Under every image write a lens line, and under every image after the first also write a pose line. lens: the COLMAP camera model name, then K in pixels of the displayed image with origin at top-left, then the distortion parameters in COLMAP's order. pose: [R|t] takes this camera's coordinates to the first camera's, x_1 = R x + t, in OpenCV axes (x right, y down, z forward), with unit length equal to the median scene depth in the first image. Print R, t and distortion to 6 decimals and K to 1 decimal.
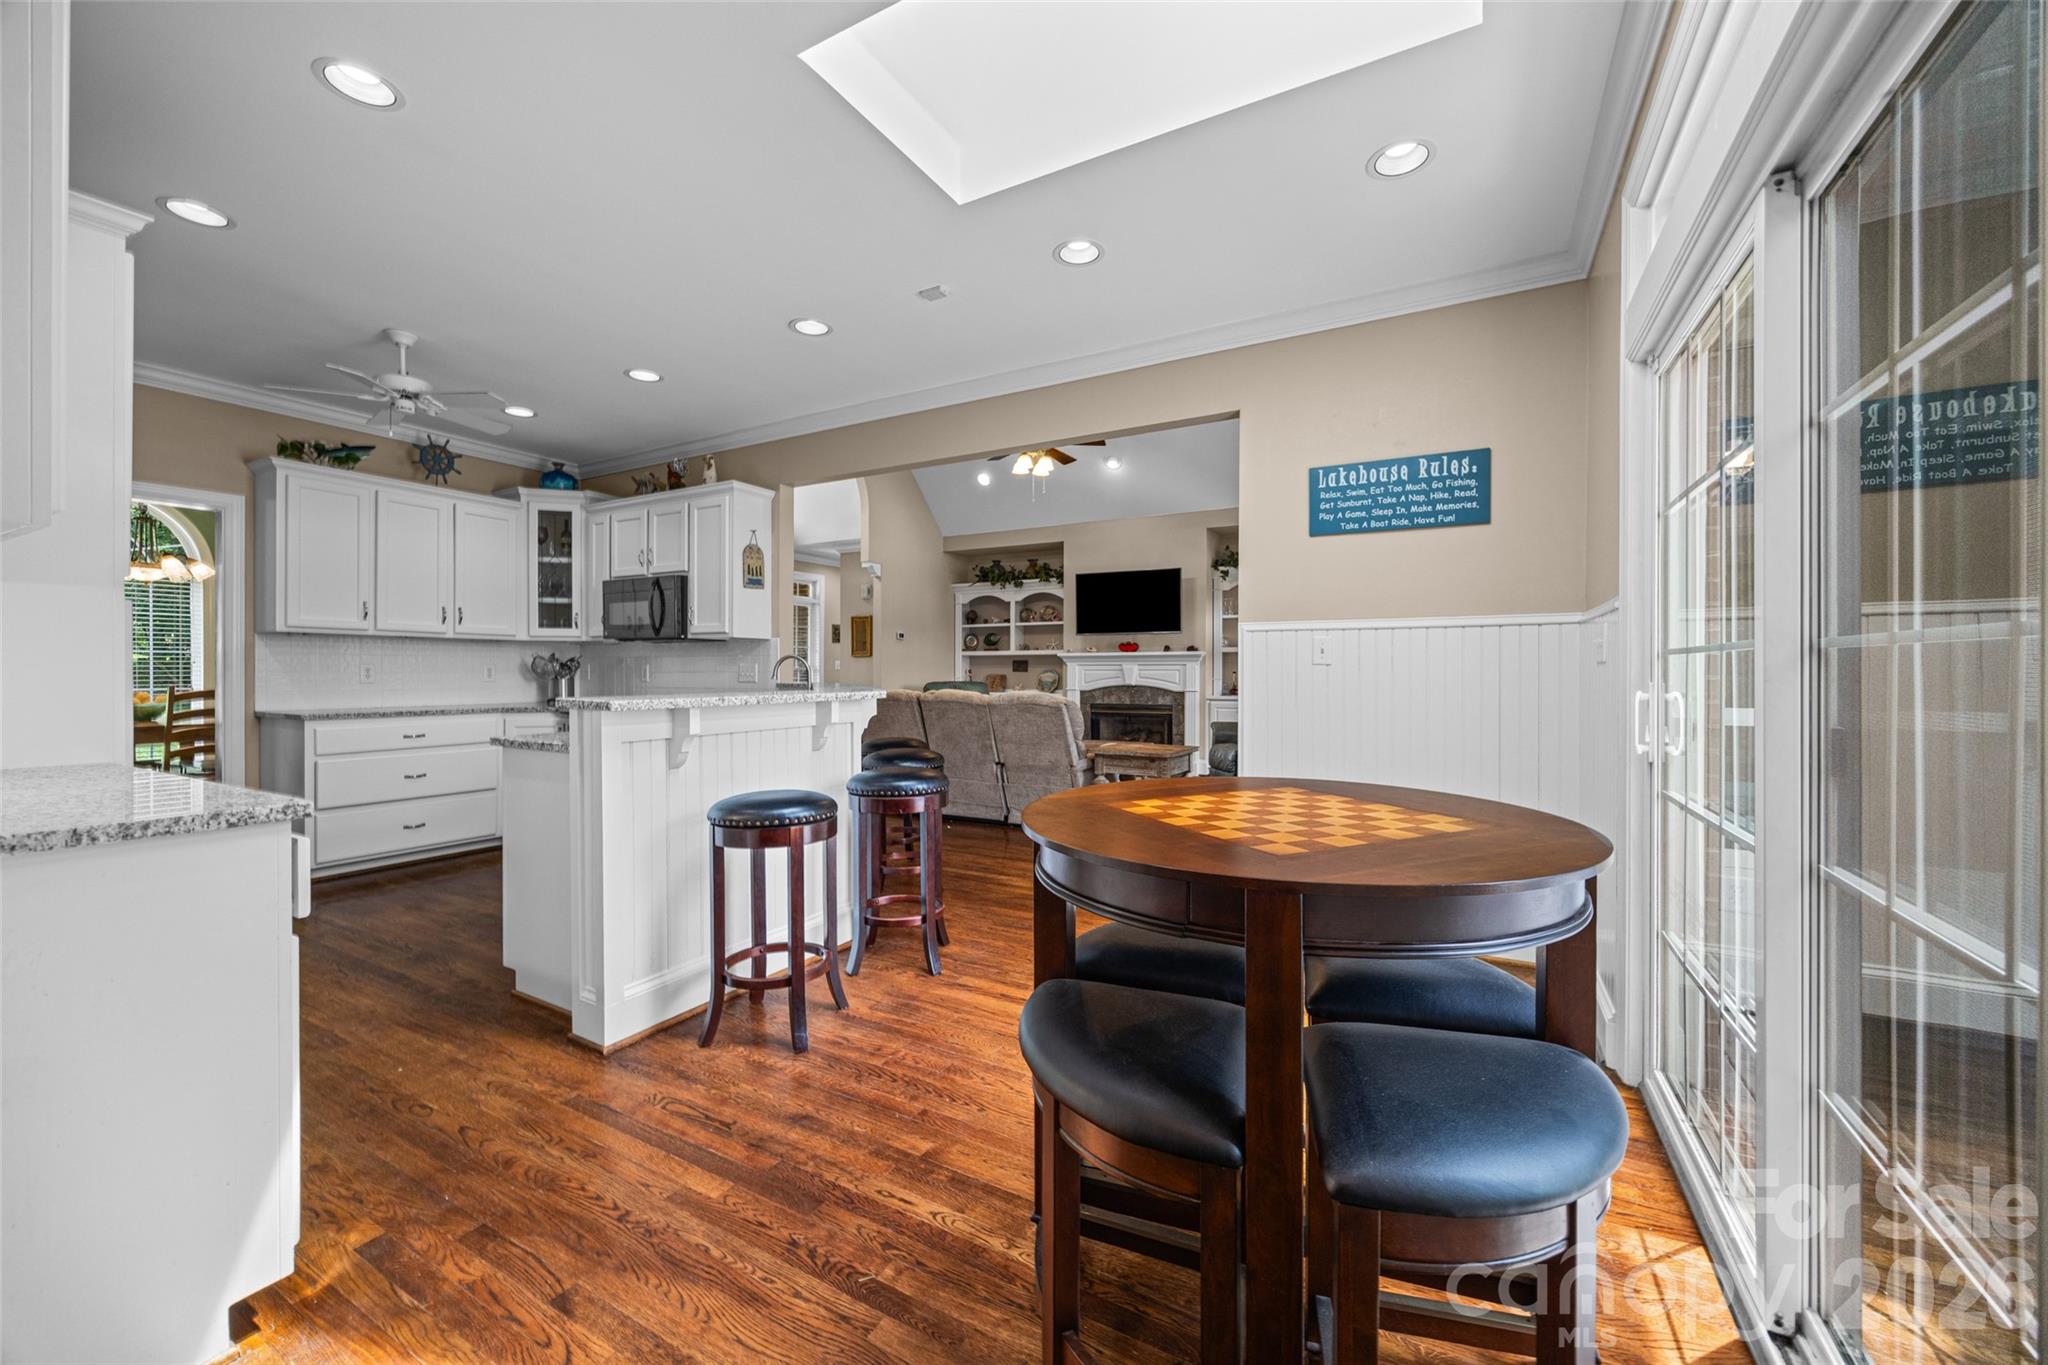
lens RADIAL K [[784.1, 0, 1027.3], [0, 784.1, 676.1], [0, 0, 1]] dist [0.001676, 0.000066]
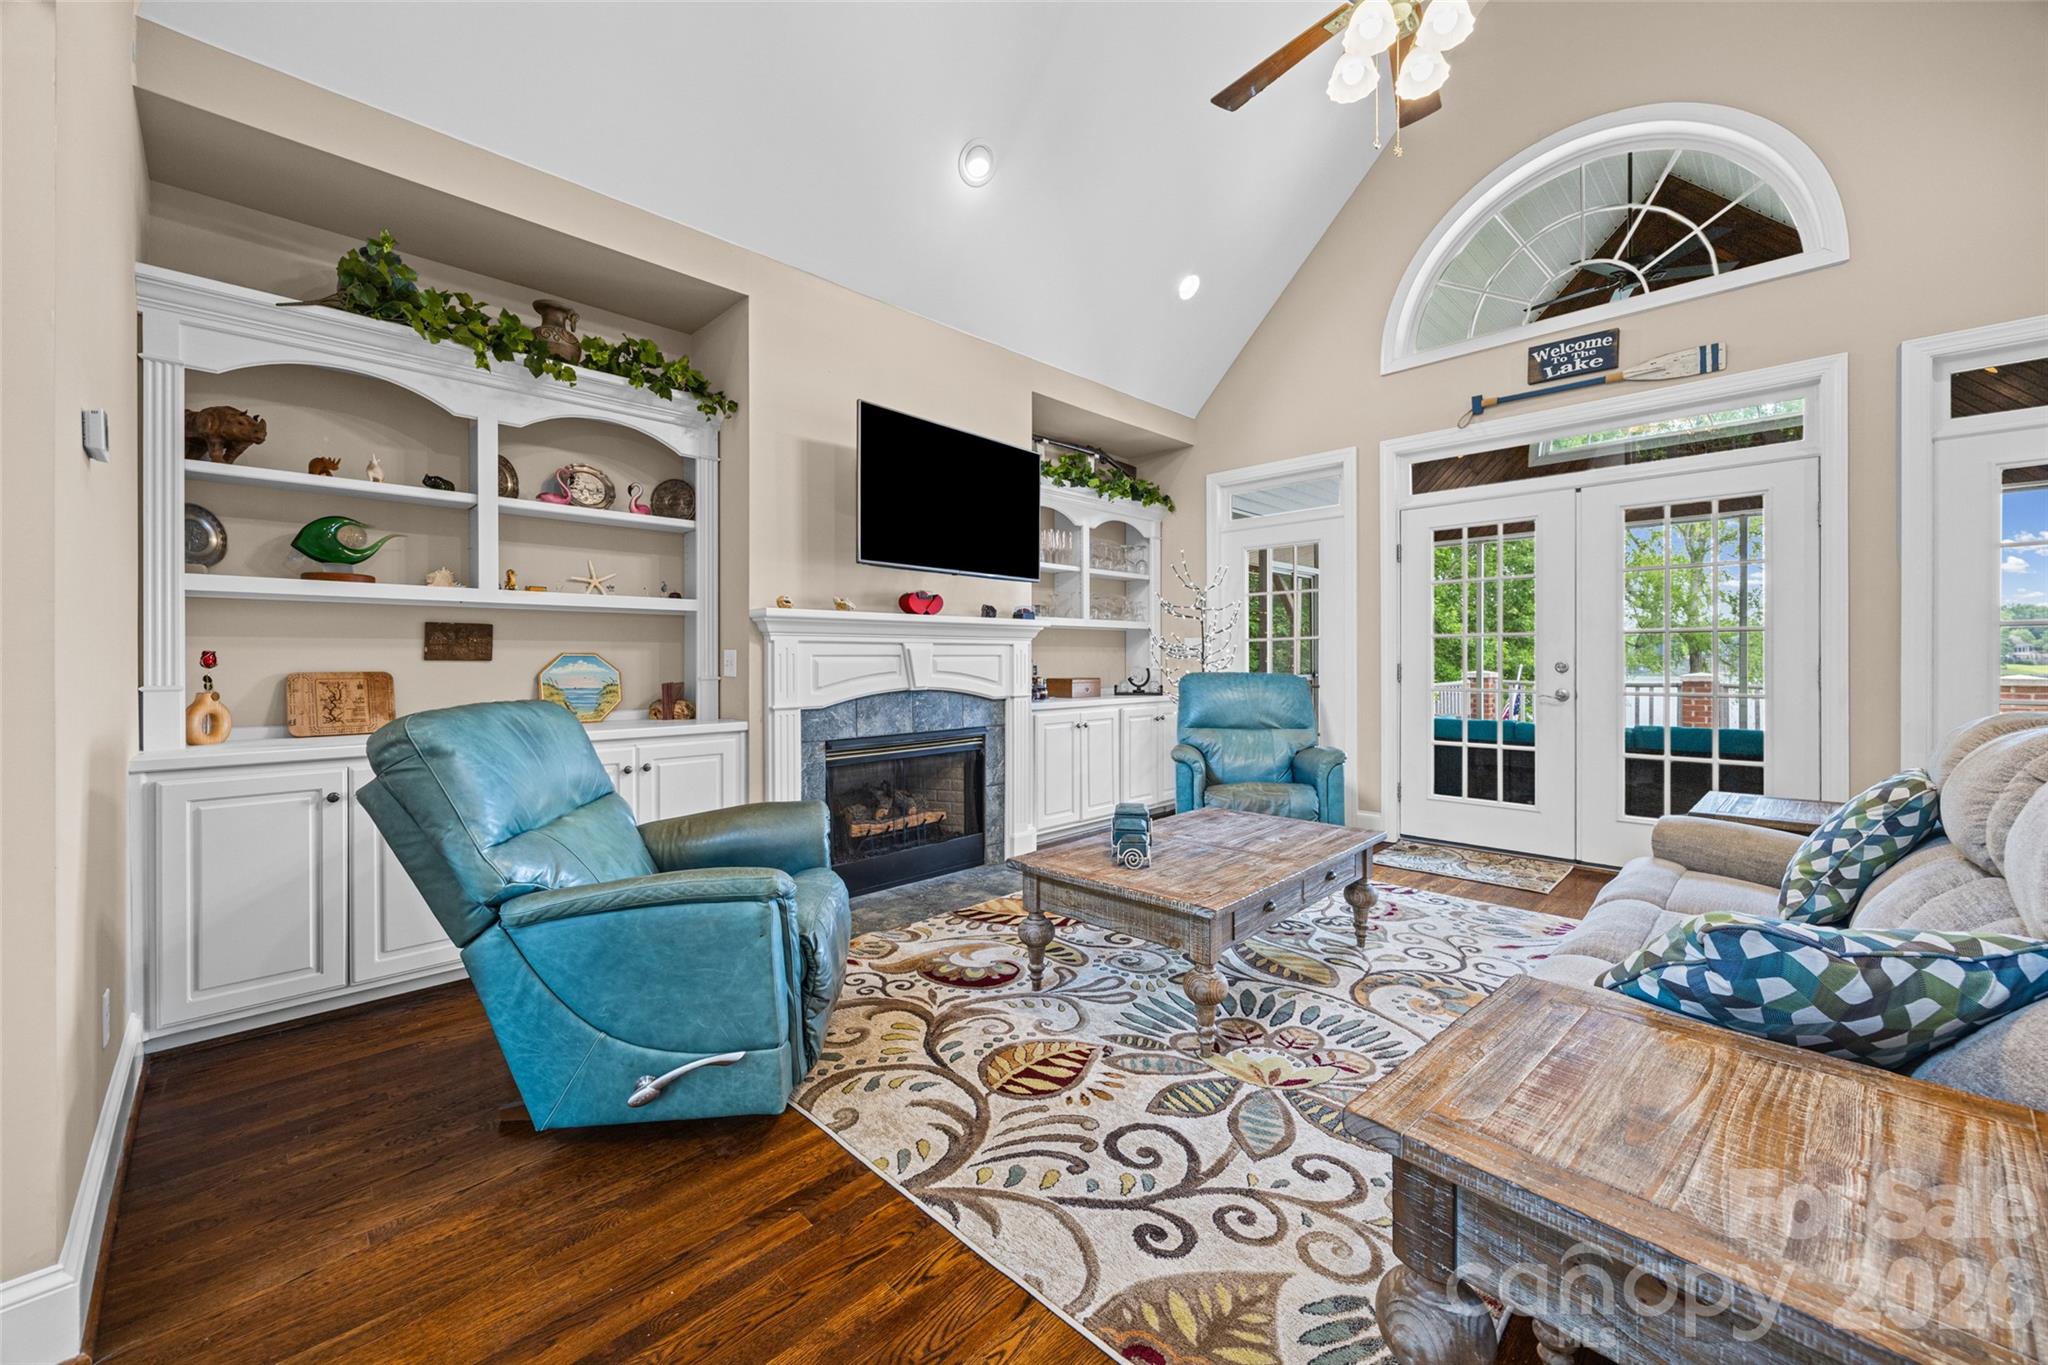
lens RADIAL K [[784.1, 0, 1029.3], [0, 784.1, 663.3], [0, 0, 1]] dist [0.001676, 0.000066]
pose [[0.259329, -0.008731, 0.965750, -0.259860], [0.003253, 0.999961, 0.008167, -0.006155], [-0.965784, 0.001024, 0.259347, 0.751496]]
